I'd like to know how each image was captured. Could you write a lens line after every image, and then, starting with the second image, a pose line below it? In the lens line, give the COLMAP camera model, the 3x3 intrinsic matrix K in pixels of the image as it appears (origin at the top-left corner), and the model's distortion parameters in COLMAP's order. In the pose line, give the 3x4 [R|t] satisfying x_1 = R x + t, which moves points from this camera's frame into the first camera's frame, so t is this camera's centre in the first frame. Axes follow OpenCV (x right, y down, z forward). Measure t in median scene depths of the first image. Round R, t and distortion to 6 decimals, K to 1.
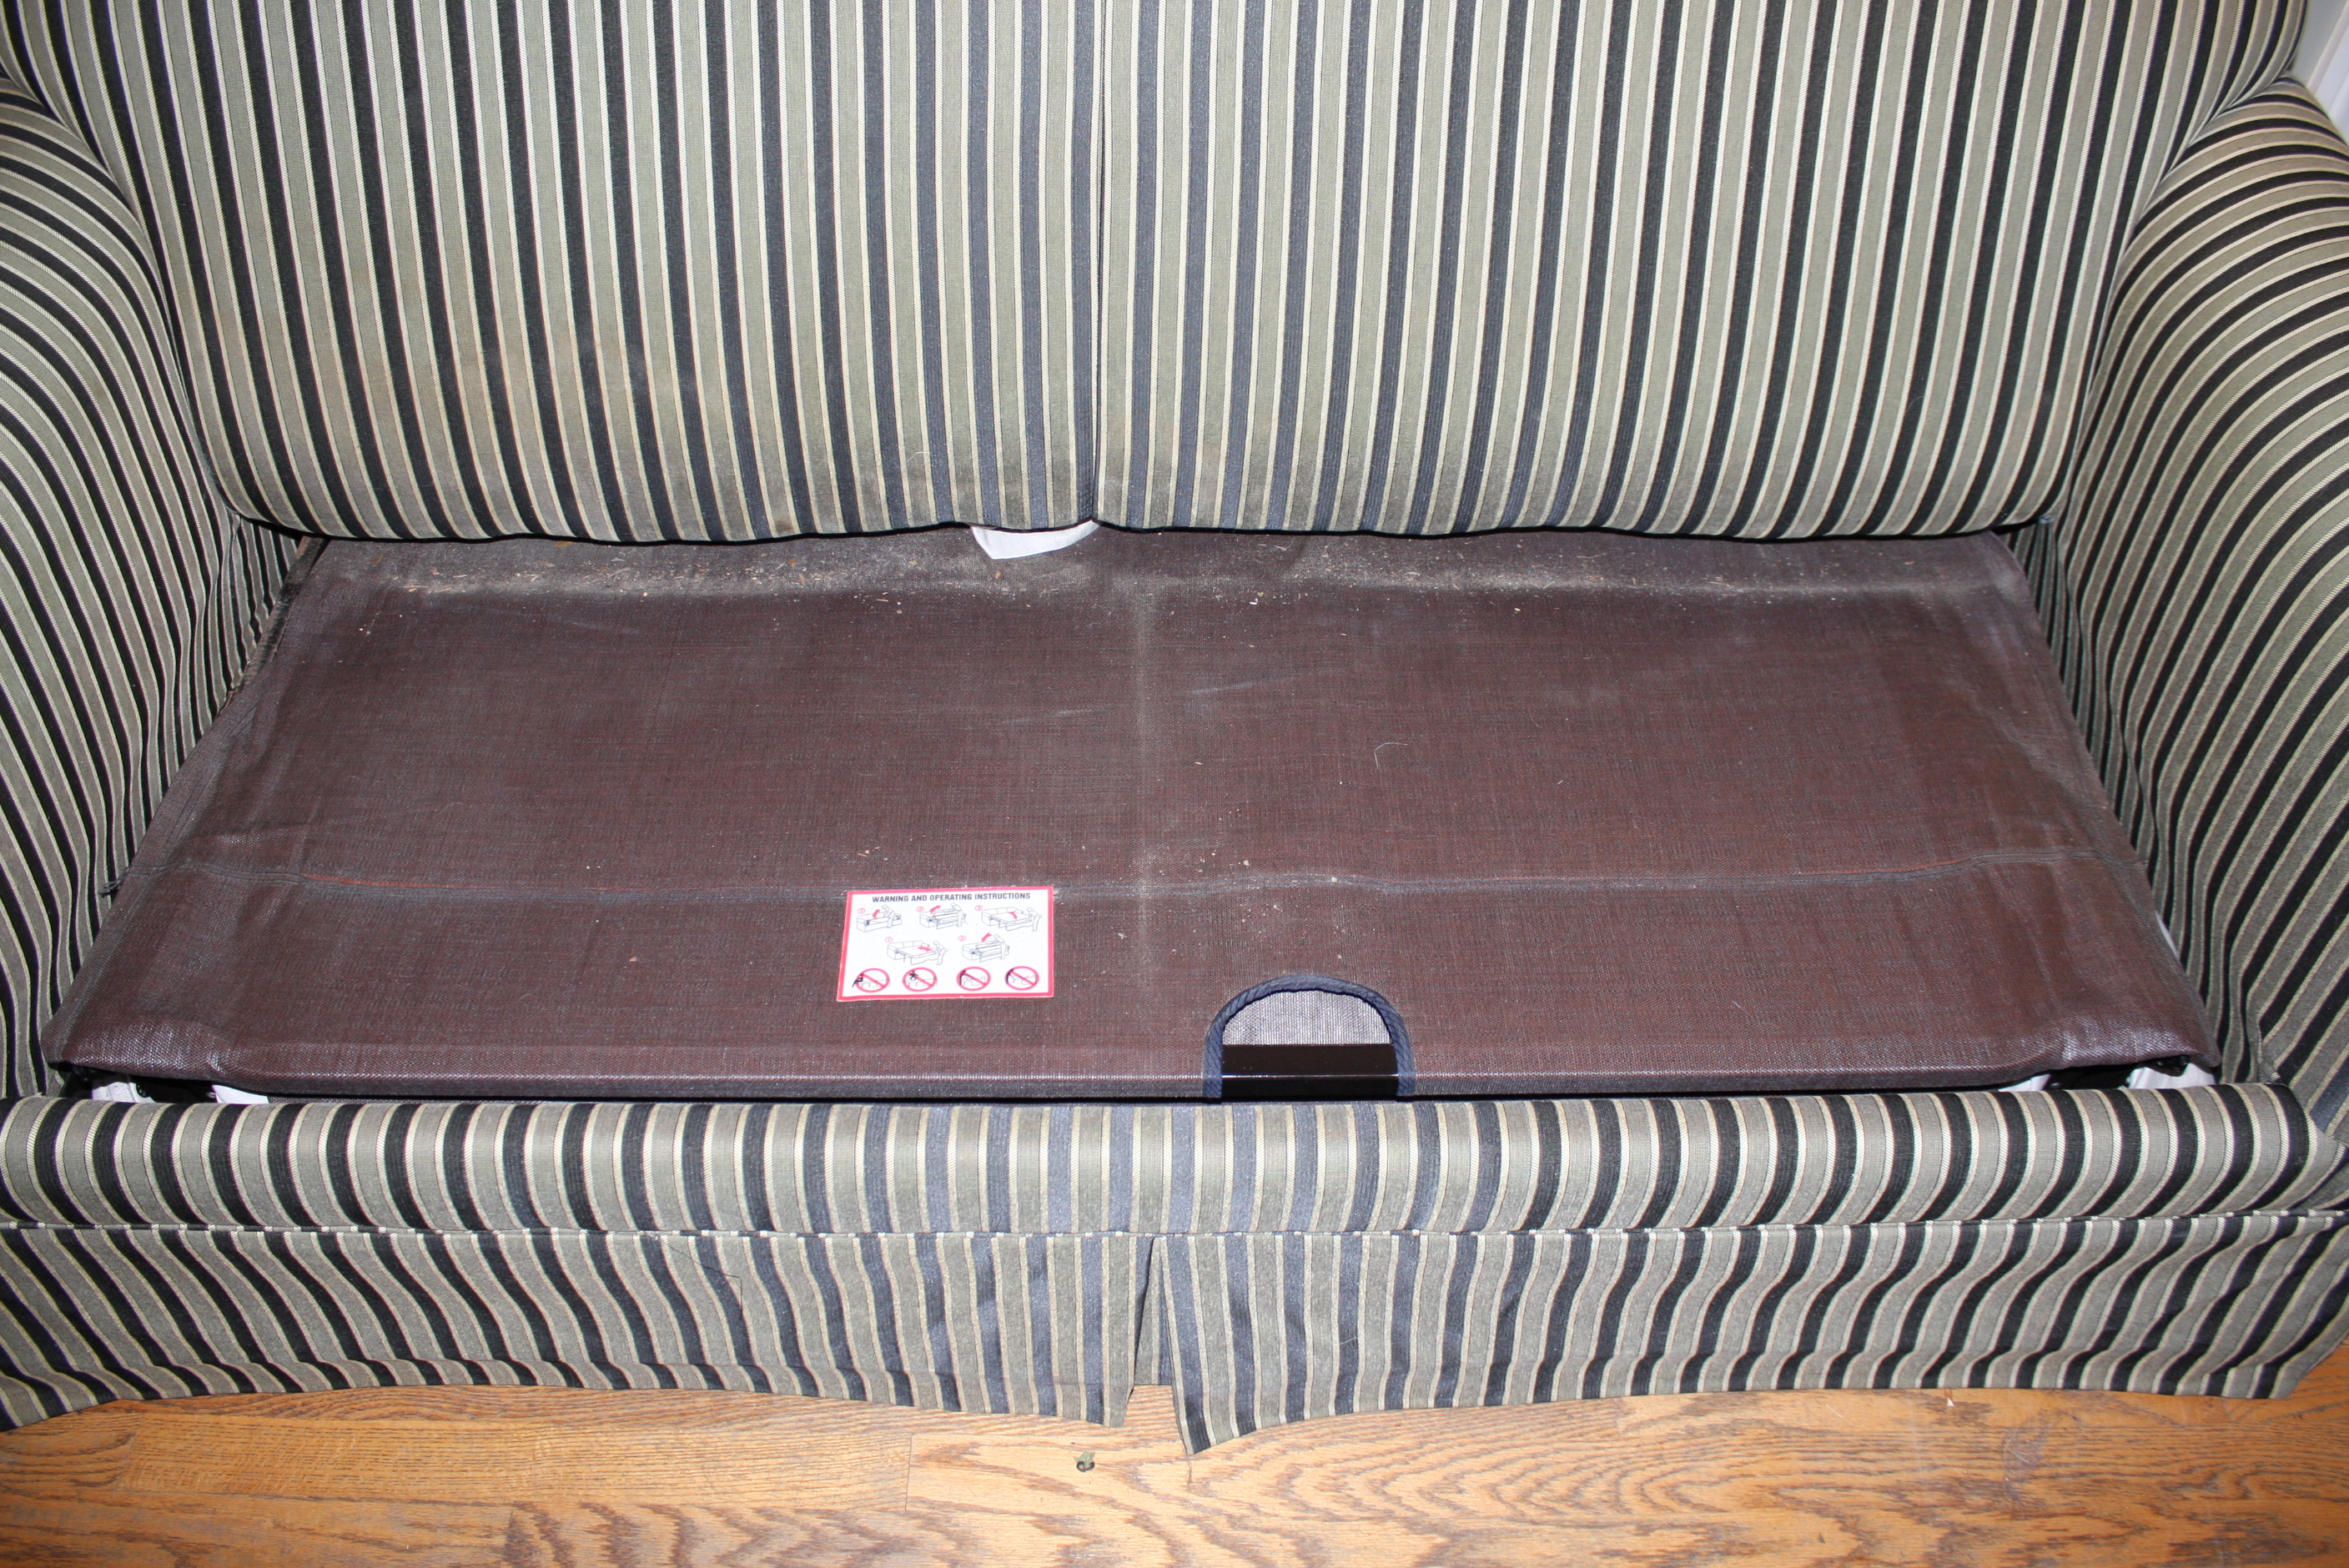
lens RADIAL K [[2029.5, 0, 1167.4], [0, 2029.5, 811.4], [0, 0, 1]] dist [-0.156537, 0.143560]
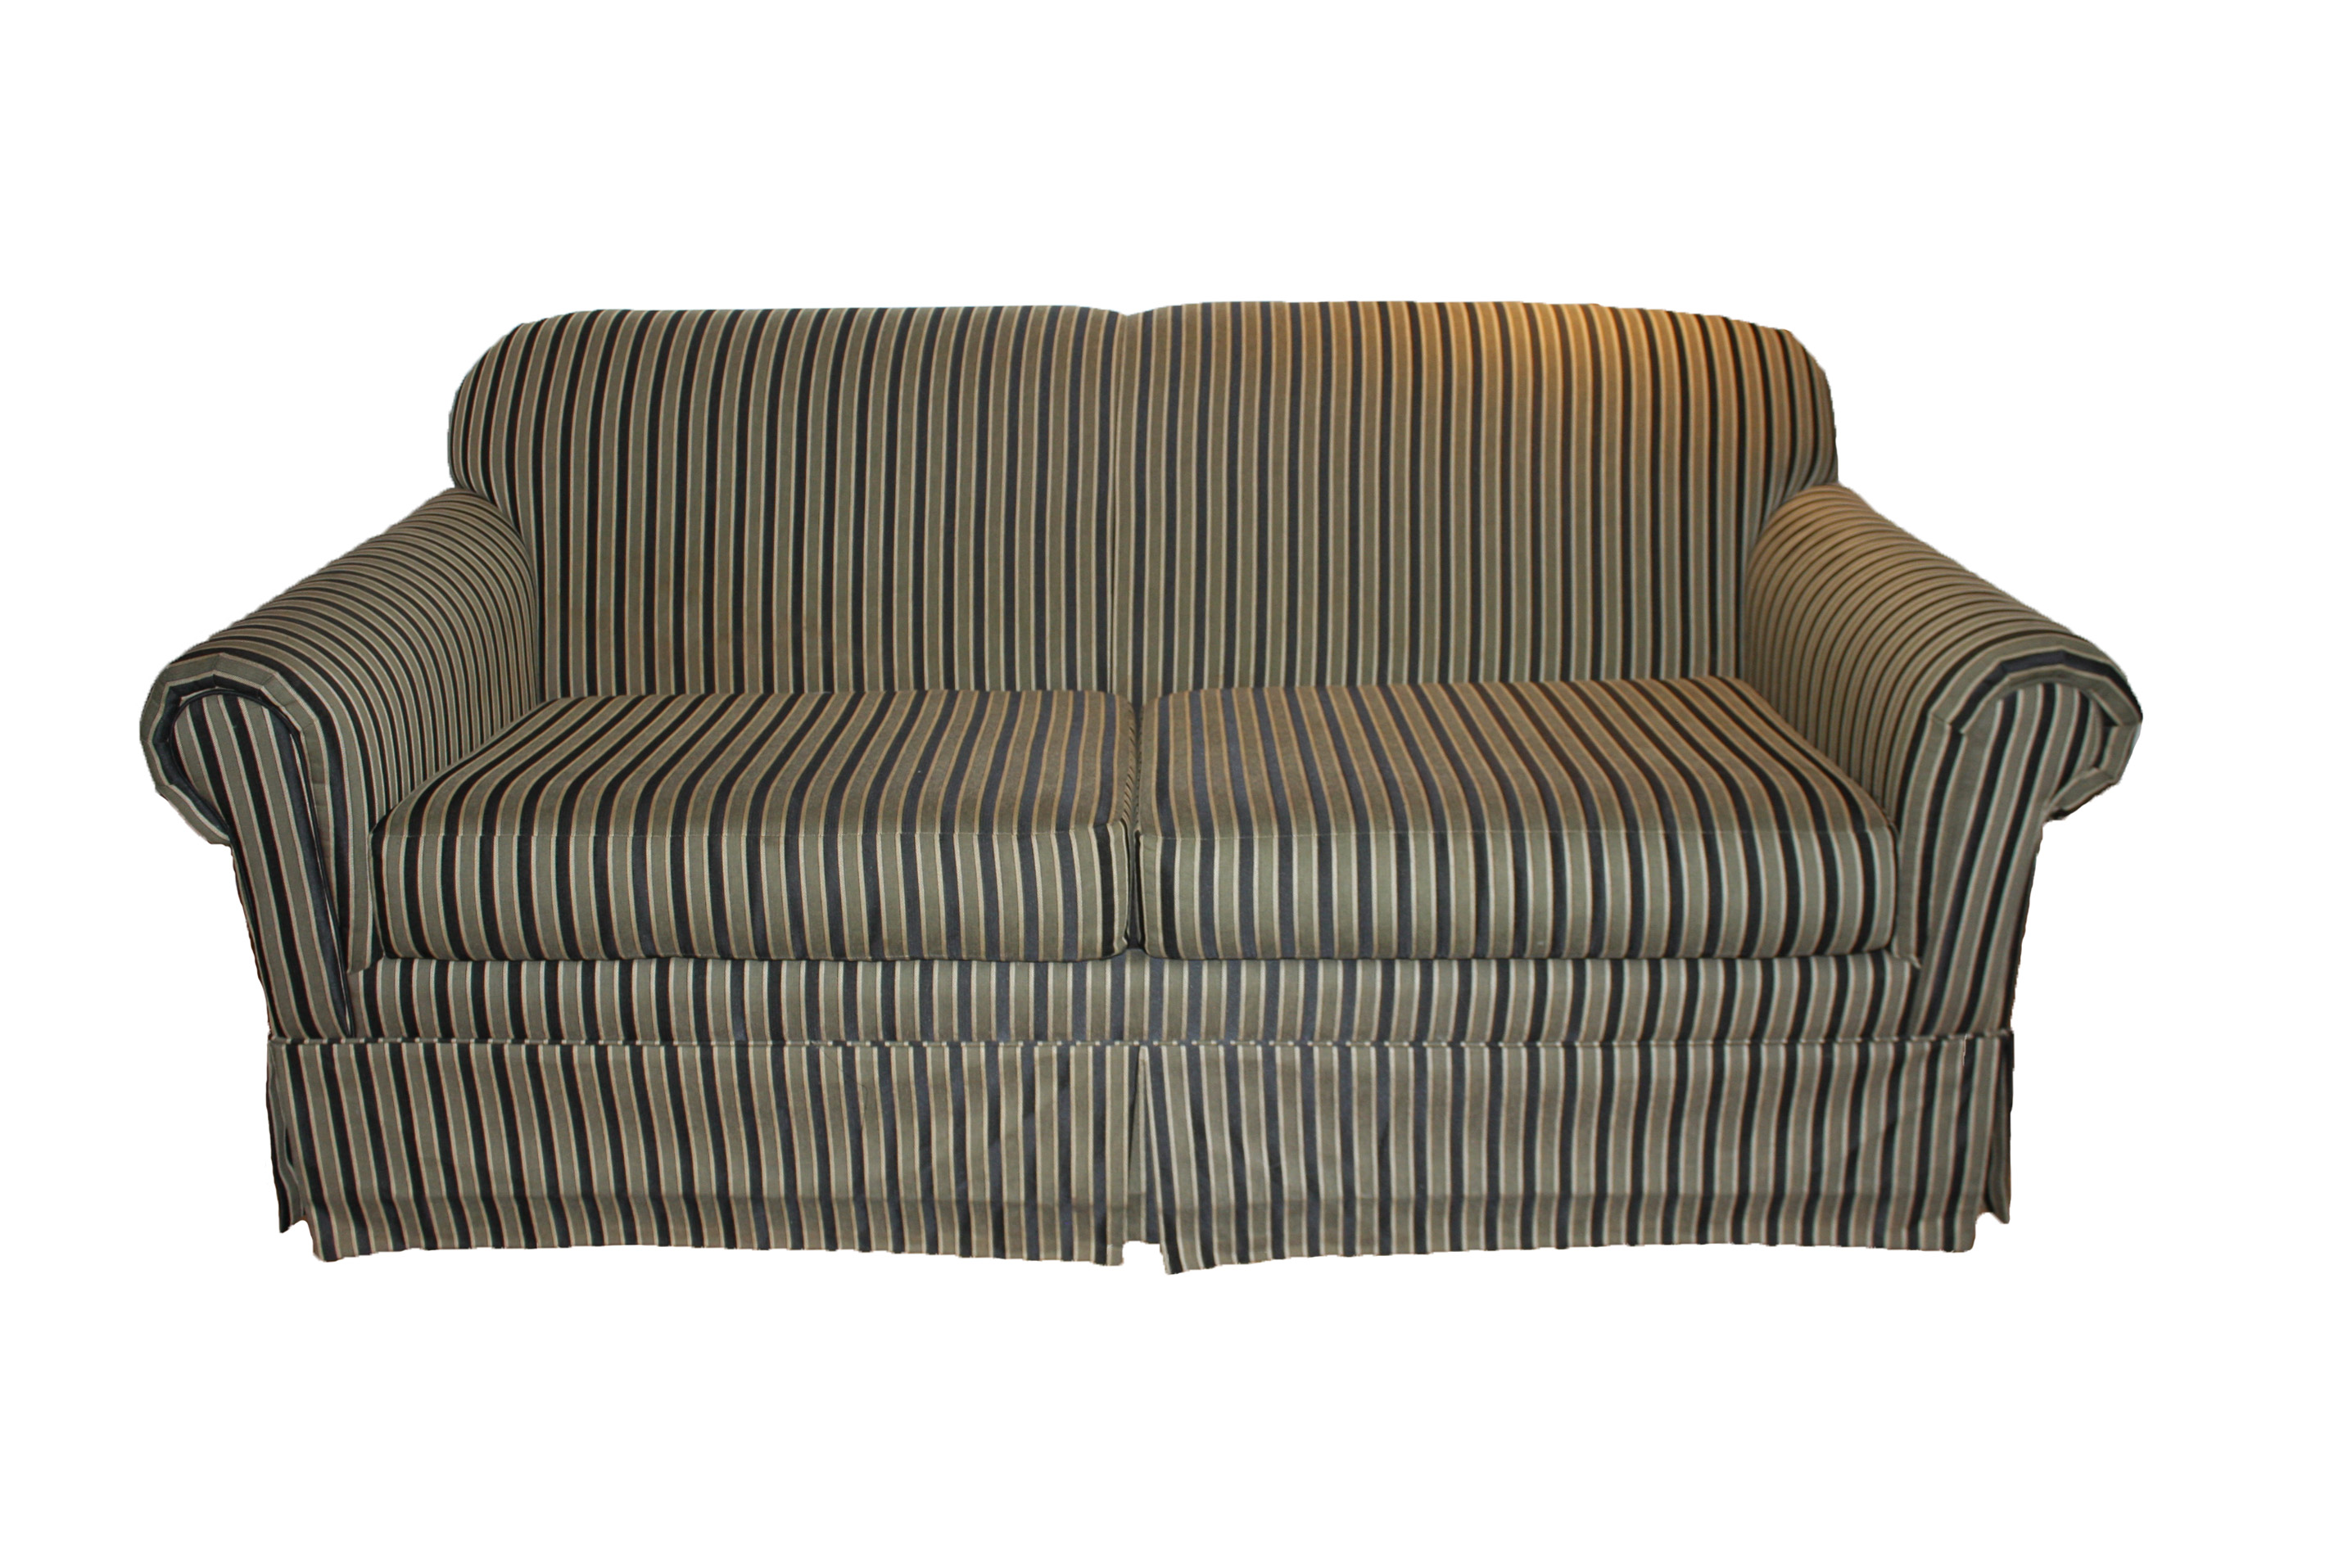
lens RADIAL K [[2150.0, 0, 1143.1], [0, 2150.0, 782.5], [0, 0, 1]] dist [-0.080221, 0.000000]
pose [[0.999521, -0.013590, -0.027820, 0.039669], [-0.001654, 0.873809, -0.486266, 0.748361], [0.030918, 0.486079, 0.873368, -0.477058]]
